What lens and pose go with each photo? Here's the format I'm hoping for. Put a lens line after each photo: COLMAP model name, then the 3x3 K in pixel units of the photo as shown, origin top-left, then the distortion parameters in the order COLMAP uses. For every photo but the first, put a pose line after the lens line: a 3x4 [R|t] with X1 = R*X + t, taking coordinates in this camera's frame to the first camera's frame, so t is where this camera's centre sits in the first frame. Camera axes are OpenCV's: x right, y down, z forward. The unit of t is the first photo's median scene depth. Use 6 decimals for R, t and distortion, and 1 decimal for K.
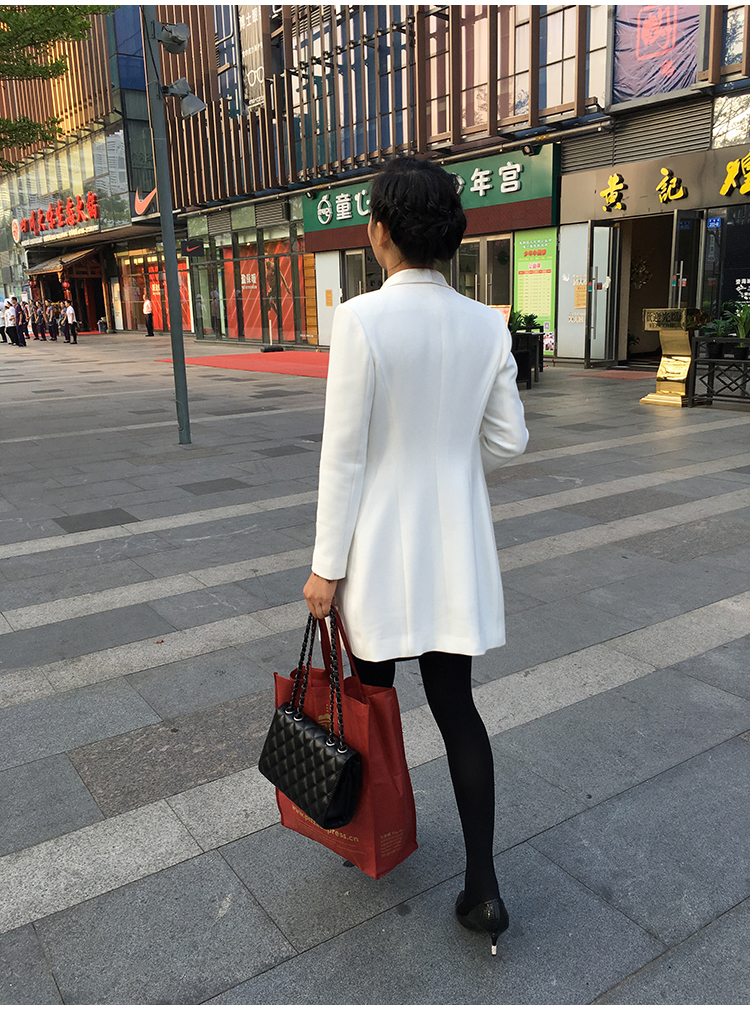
lens RADIAL K [[866.3, 0, 387.3], [0, 866.3, 502.4], [0, 0, 1]] dist [0.087469, -0.119592]
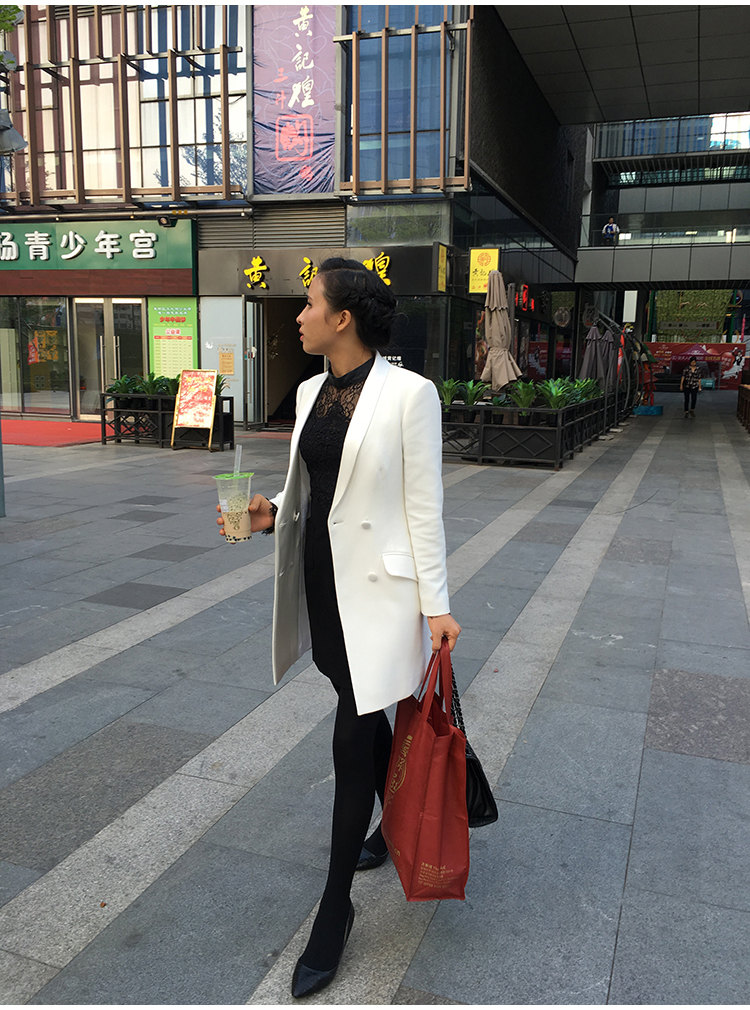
lens RADIAL K [[866.3, 0, 387.3], [0, 866.3, 502.4], [0, 0, 1]] dist [0.087469, -0.119592]
pose [[0.799675, -0.055298, 0.597882, -0.282474], [0.098769, 0.994300, -0.040142, -0.005714], [-0.592254, 0.091153, 0.800579, 0.051393]]
